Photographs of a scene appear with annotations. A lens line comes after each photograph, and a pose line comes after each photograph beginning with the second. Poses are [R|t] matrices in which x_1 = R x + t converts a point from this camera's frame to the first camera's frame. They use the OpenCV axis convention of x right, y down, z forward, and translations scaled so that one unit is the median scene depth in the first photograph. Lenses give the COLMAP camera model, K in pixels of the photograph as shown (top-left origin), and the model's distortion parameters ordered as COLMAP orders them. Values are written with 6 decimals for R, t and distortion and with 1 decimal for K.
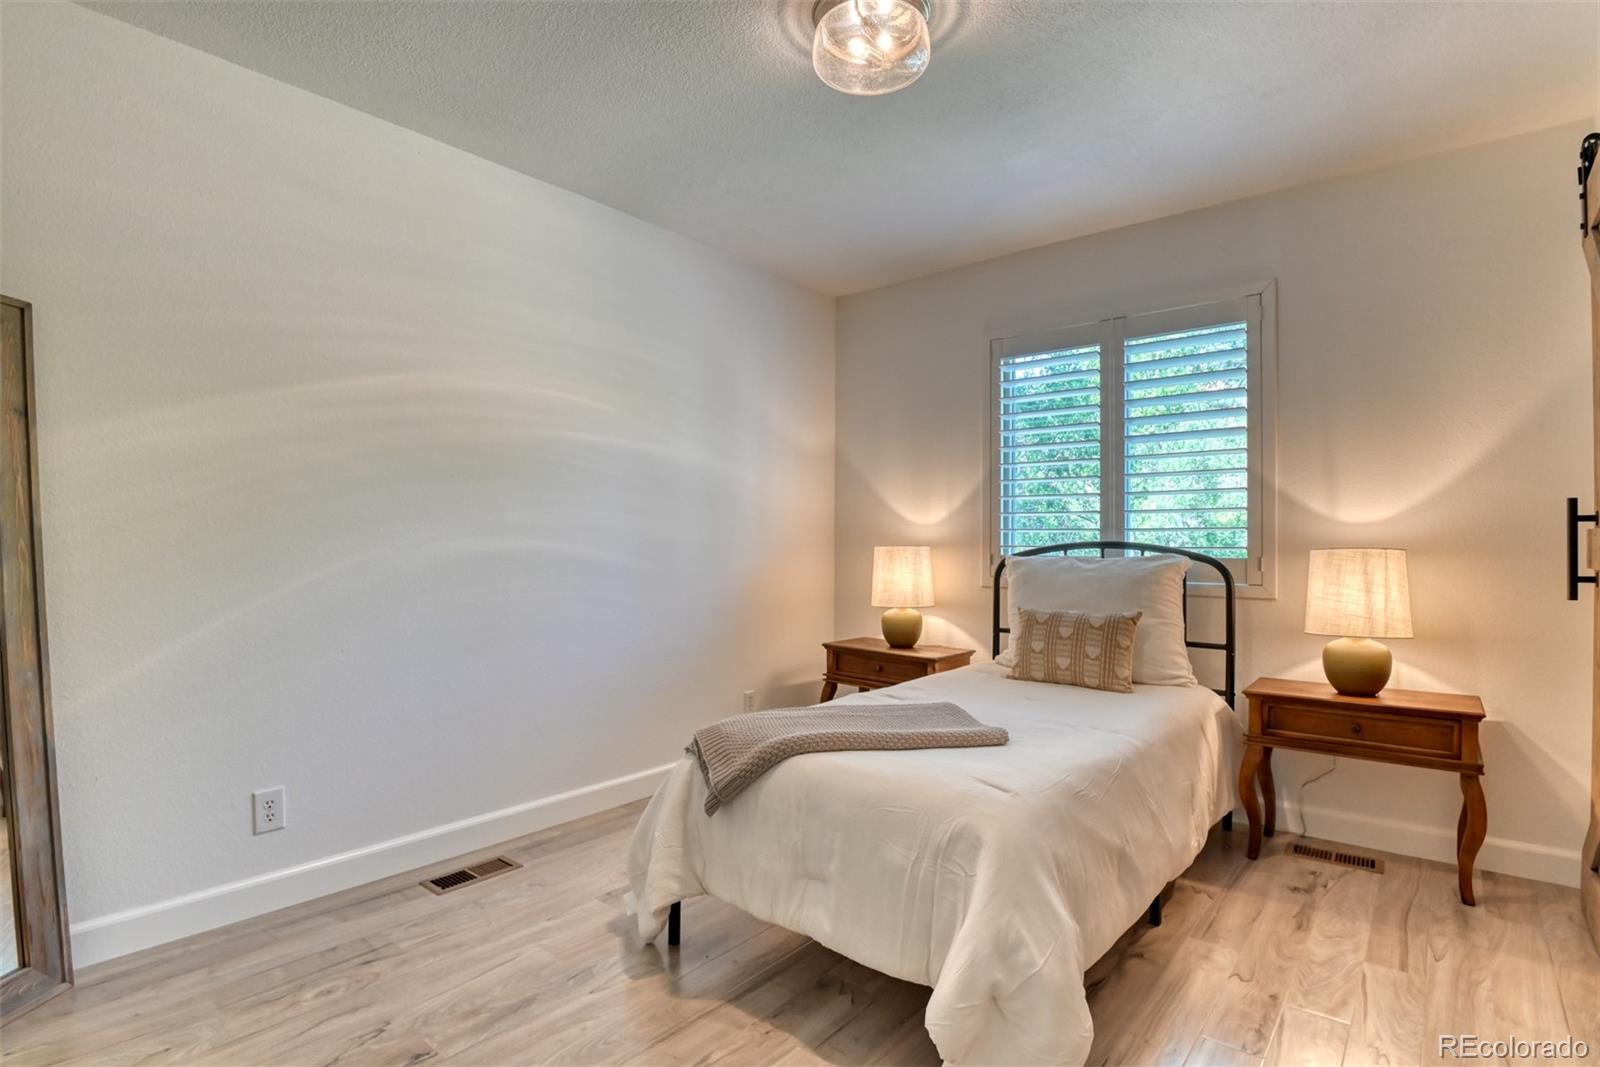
lens RADIAL K [[784.7, 0, 797.5], [0, 784.7, 541.8], [0, 0, 1]] dist [-0.027489, -0.003538]
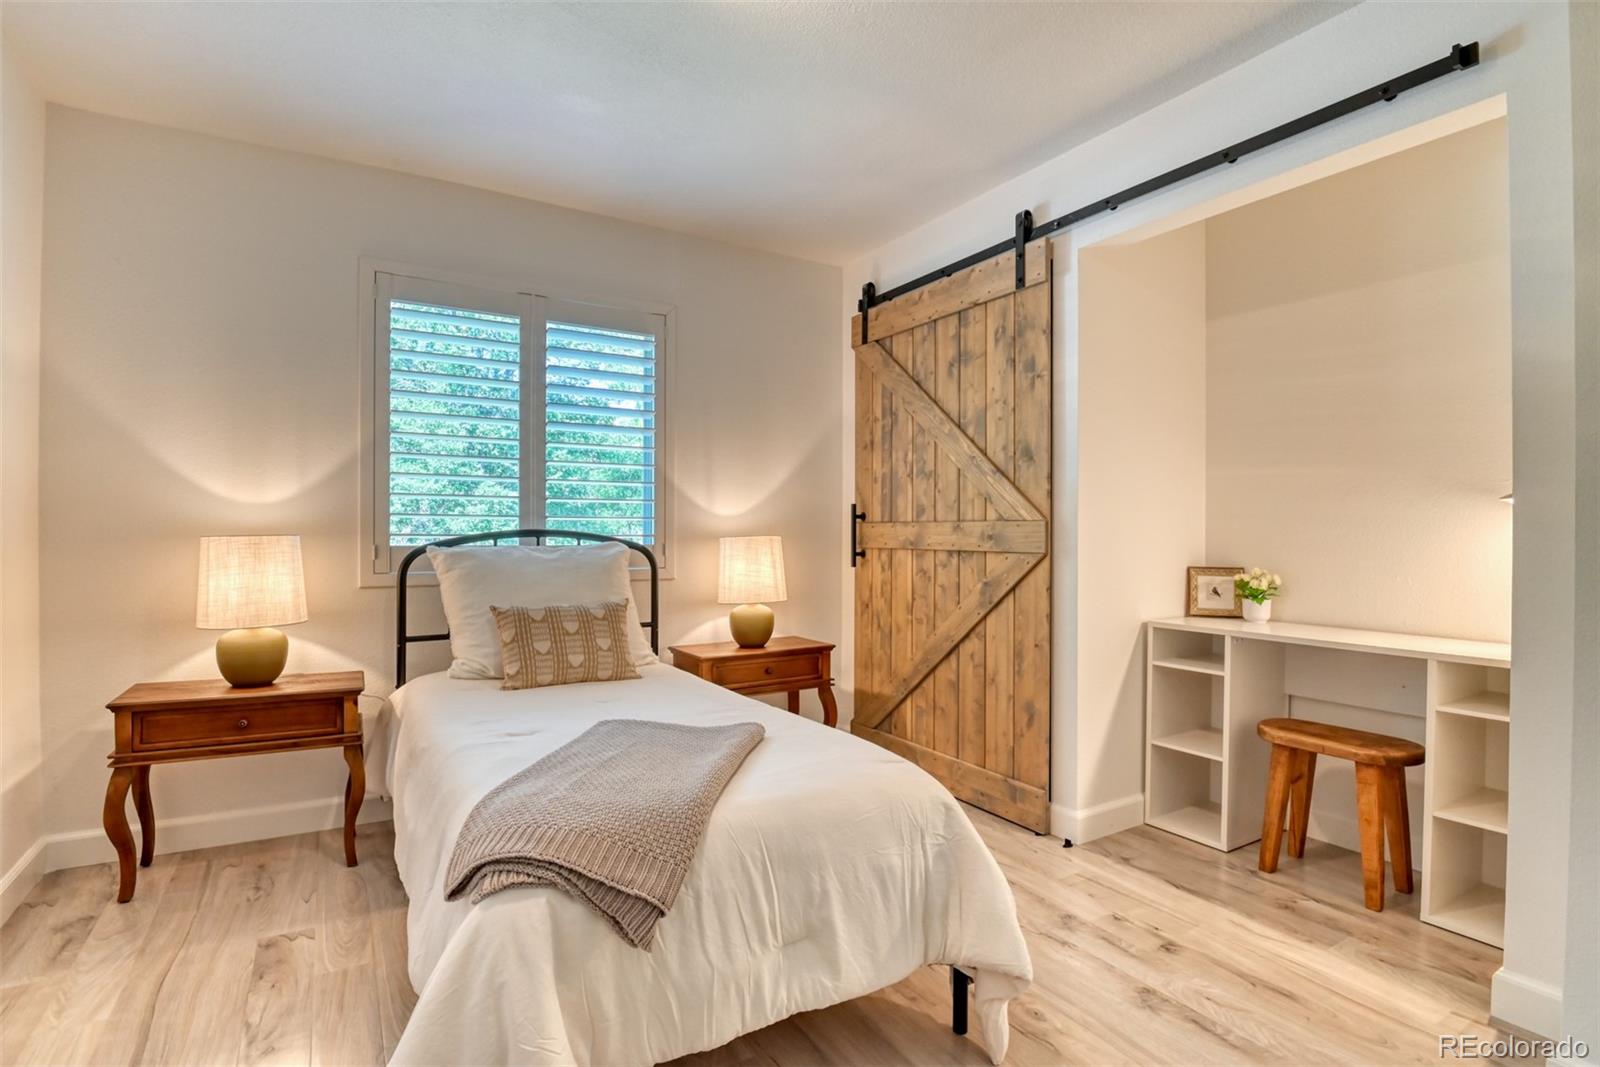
lens RADIAL K [[784.7, 0, 803.7], [0, 784.7, 538.2], [0, 0, 1]] dist [-0.027489, -0.003538]
pose [[0.310392, -0.004407, 0.950598, -0.397354], [-0.001481, 0.999986, 0.005120, 0.004661], [-0.950607, -0.002997, 0.310381, 0.394980]]
